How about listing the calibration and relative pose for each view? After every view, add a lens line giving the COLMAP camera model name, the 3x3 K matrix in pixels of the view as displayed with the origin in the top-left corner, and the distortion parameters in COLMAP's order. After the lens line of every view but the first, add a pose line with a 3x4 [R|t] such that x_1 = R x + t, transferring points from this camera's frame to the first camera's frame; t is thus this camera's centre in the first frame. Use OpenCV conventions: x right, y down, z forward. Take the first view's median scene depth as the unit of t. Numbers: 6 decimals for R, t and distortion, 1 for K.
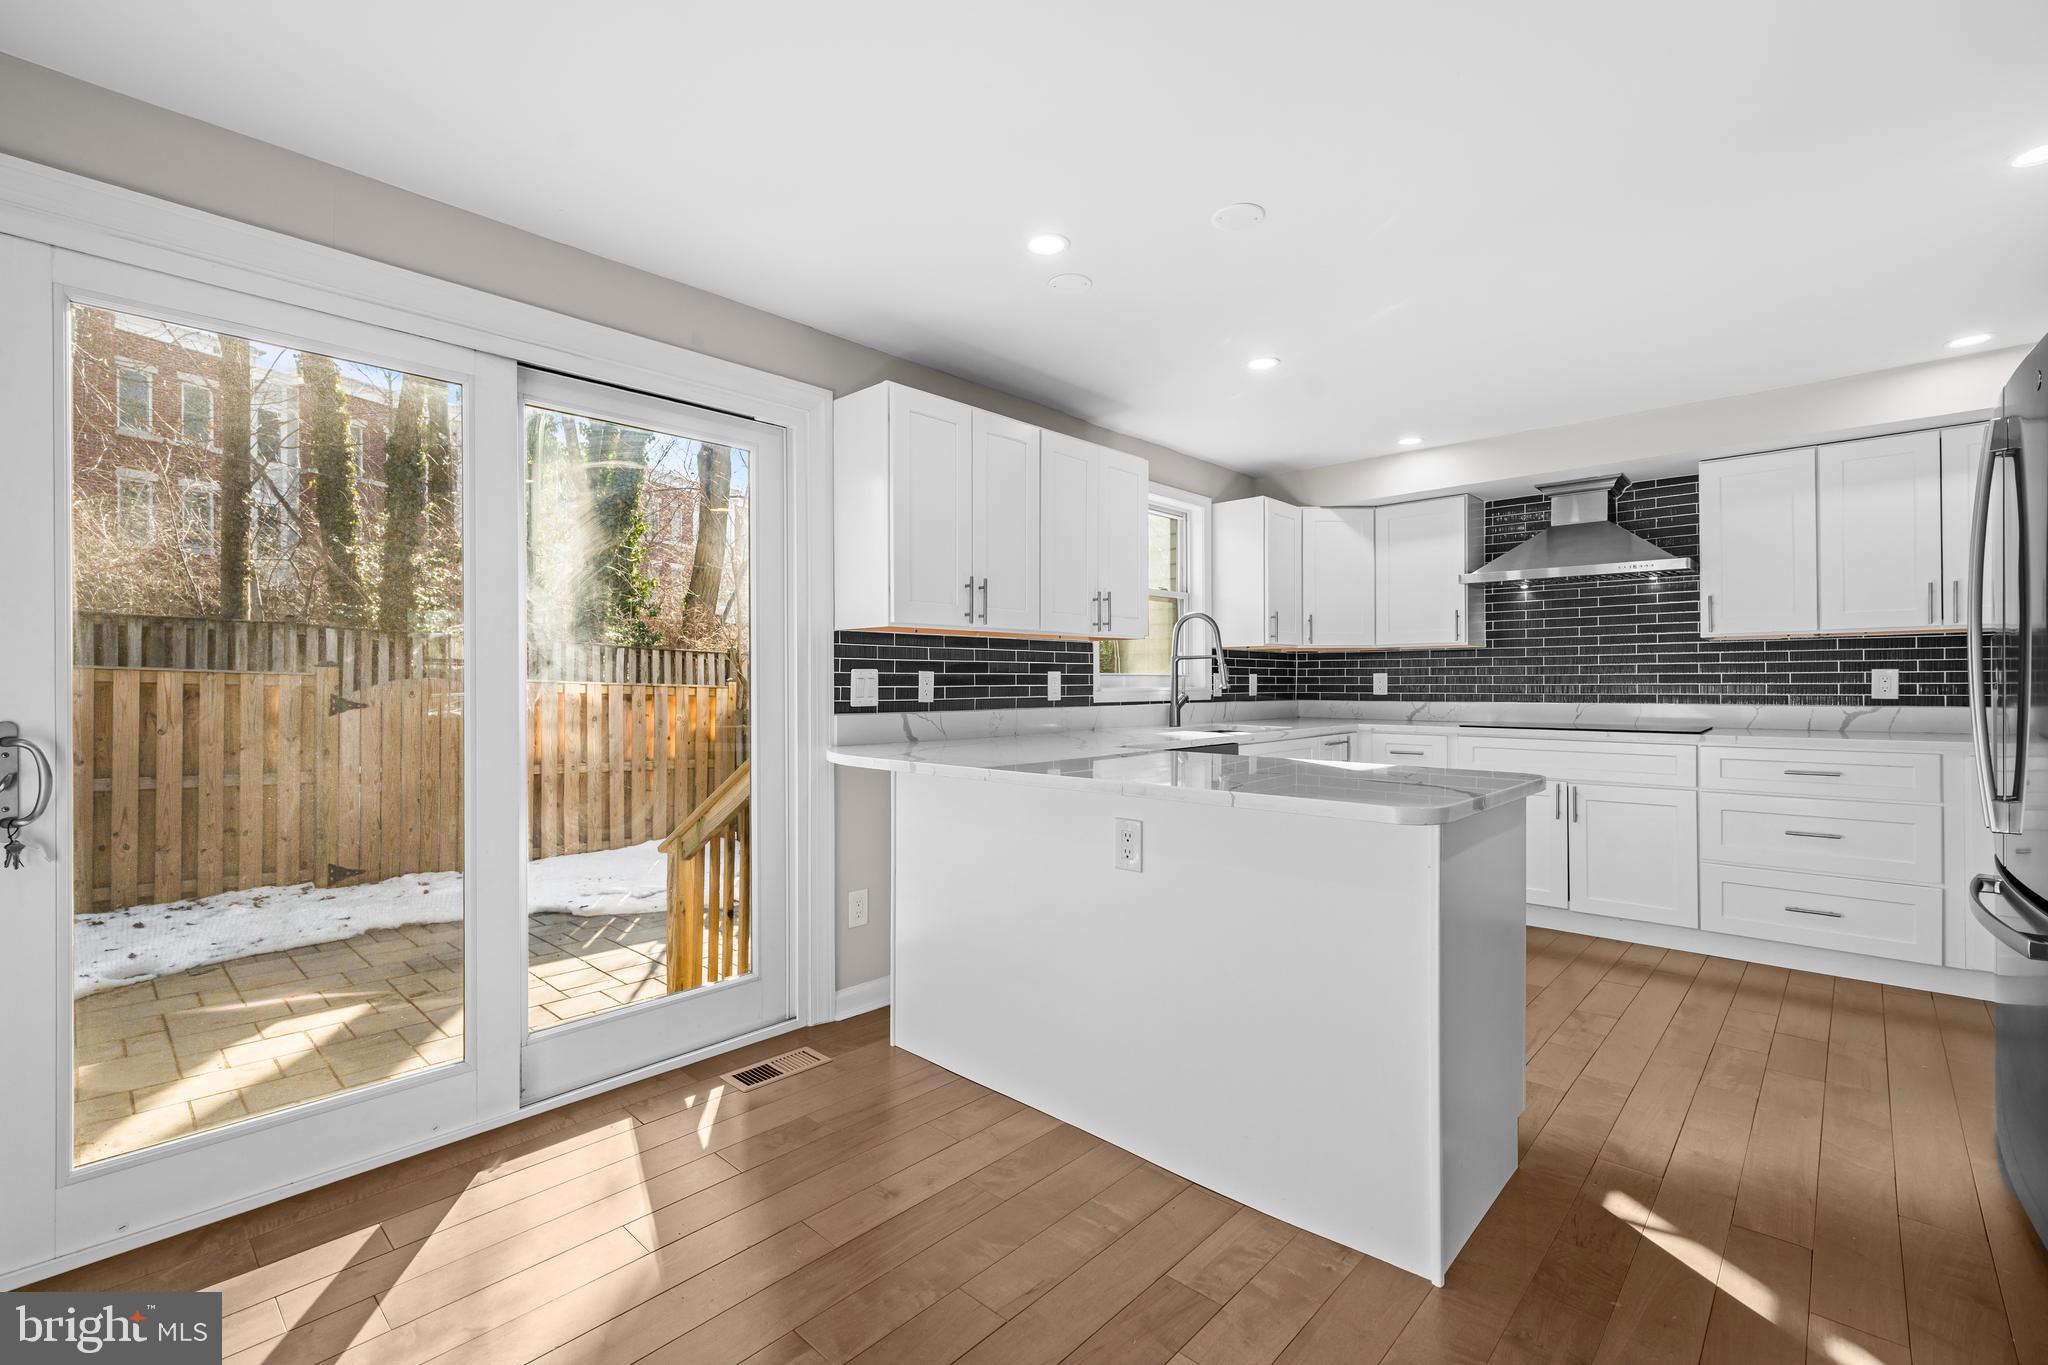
lens RADIAL K [[885.9, 0, 1014.5], [0, 885.9, 682.5], [0, 0, 1]] dist [0.001266, 0.000160]
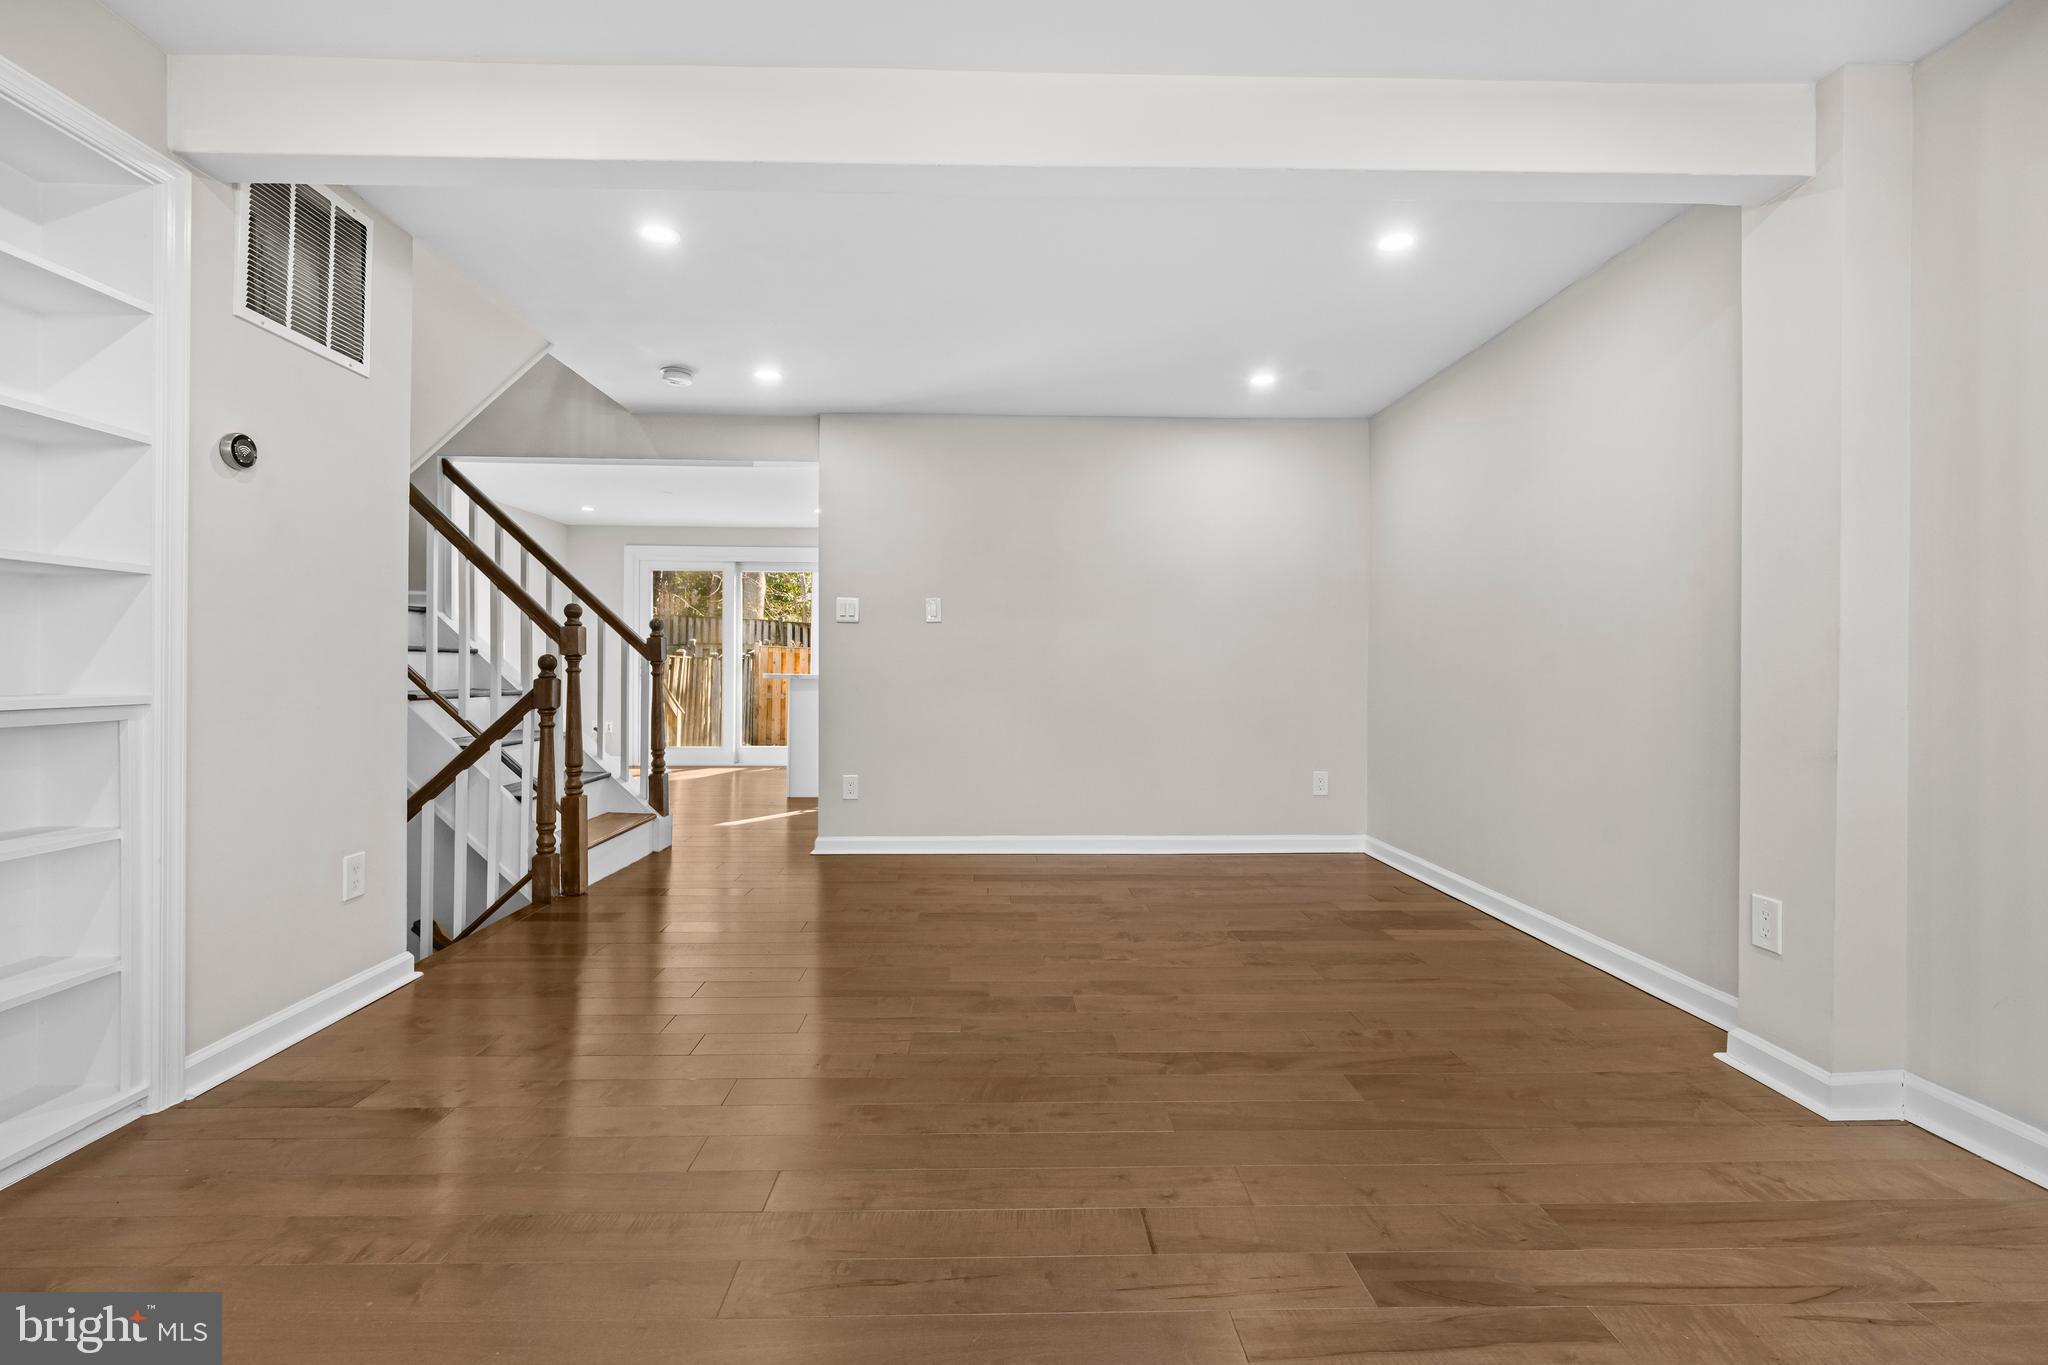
lens RADIAL K [[885.9, 0, 1015.1], [0, 885.9, 665.1], [0, 0, 1]] dist [0.001266, 0.000160]
pose [[0.707775, 0.004725, -0.706422, 1.765613], [-0.007311, 0.999973, -0.000636, 0.036536], [0.706400, 0.005615, 0.707790, -0.476291]]
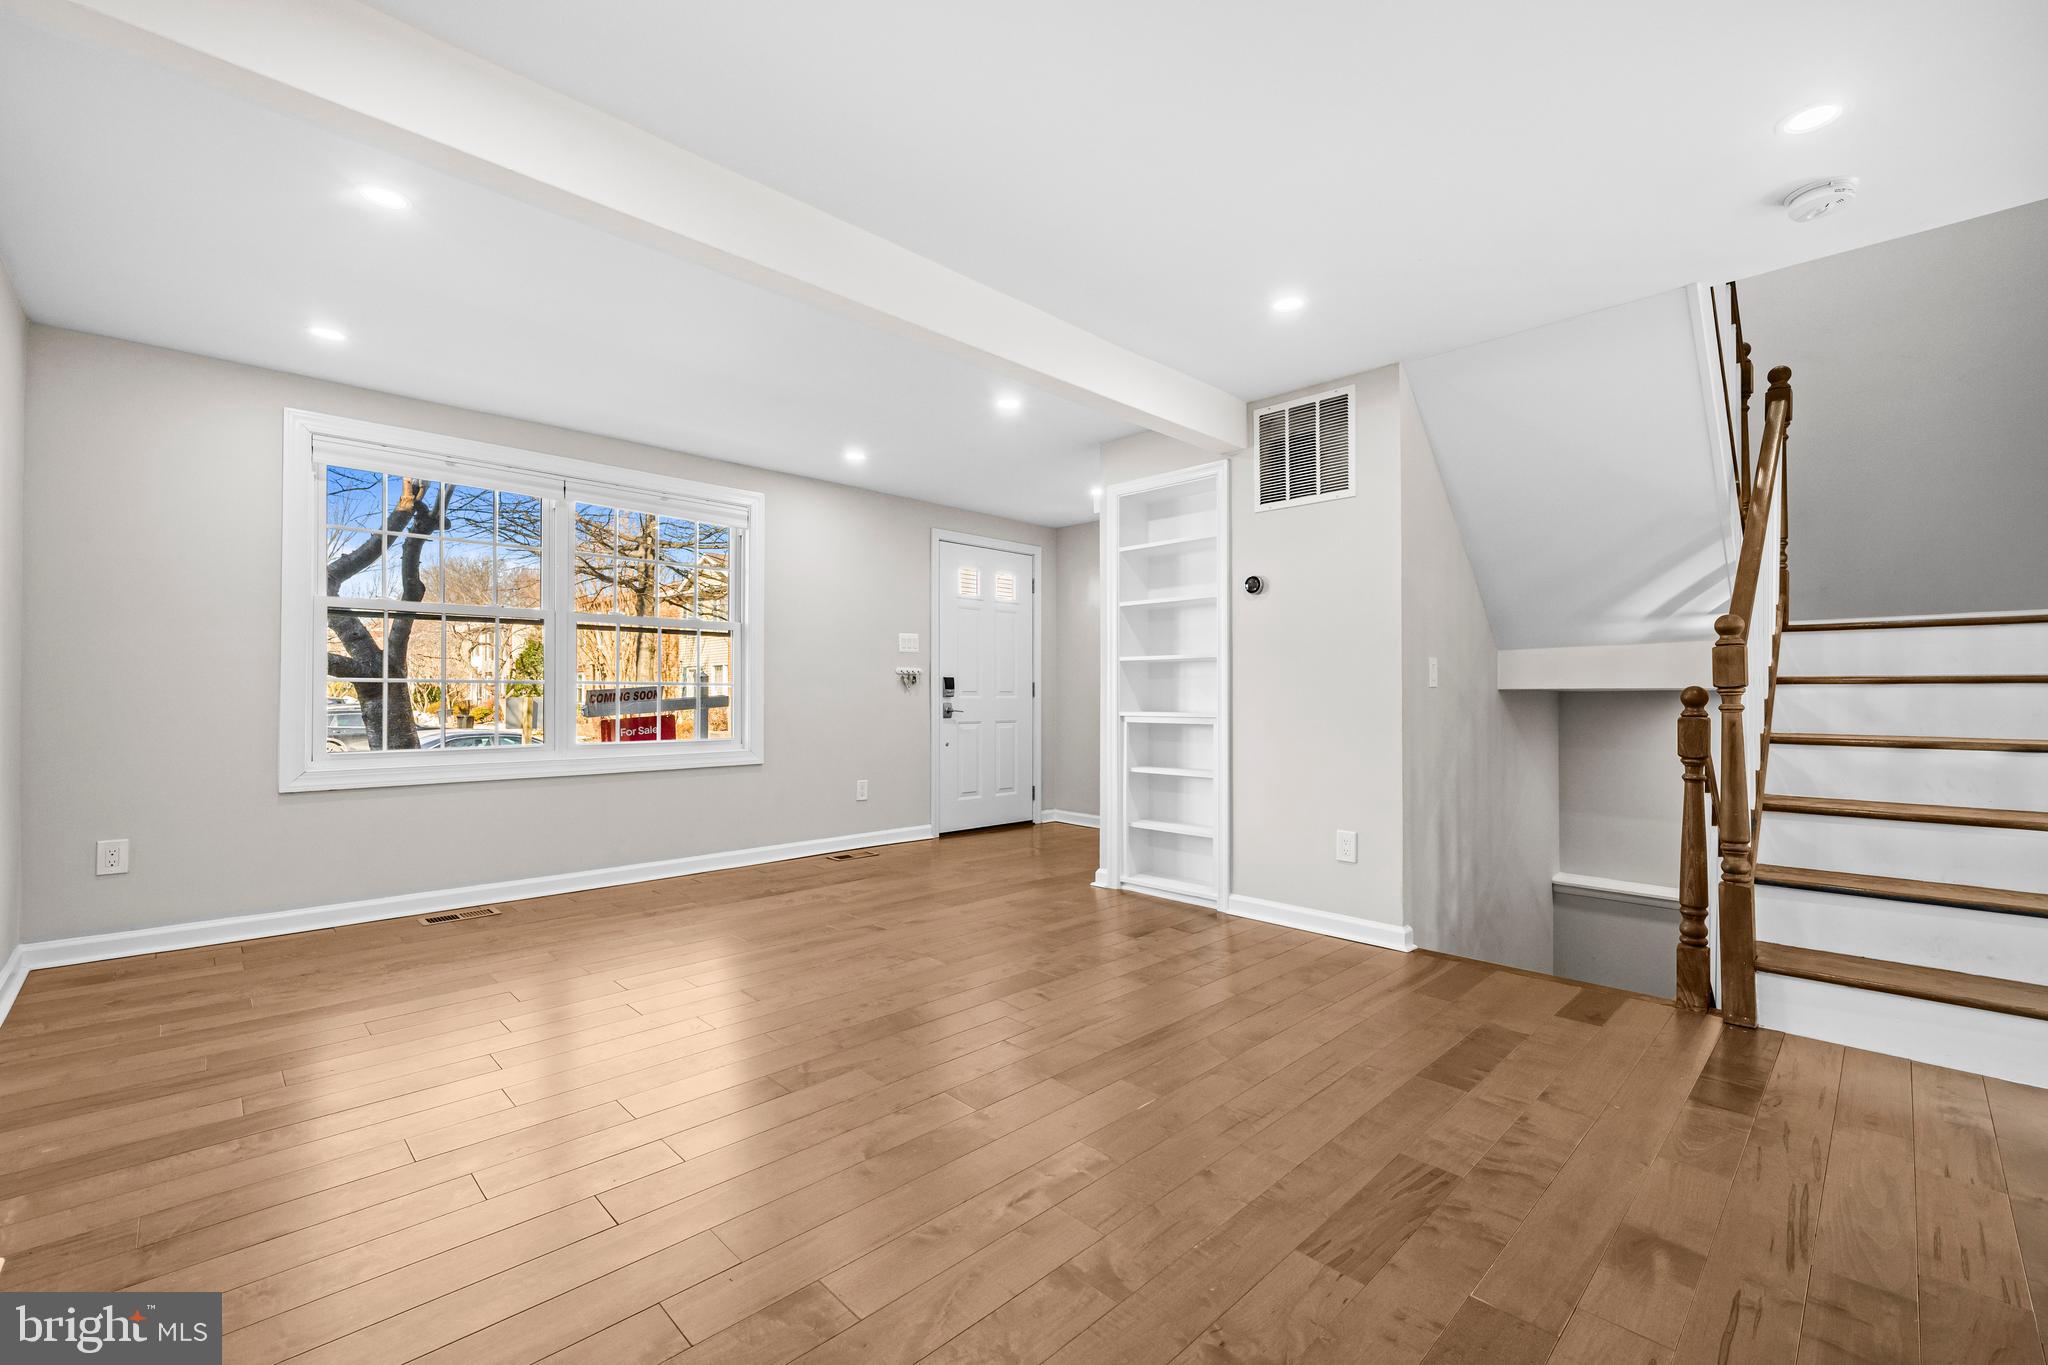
lens RADIAL K [[867.7, 0, 1029.1], [0, 867.7, 692.4], [0, 0, 1]] dist [0.001186, -0.000195]
pose [[-0.999323, 0.000229, 0.036787, 1.243431], [0.000084, 0.999992, -0.003967, 0.035490], [-0.036787, -0.003962, -0.999315, 0.619489]]
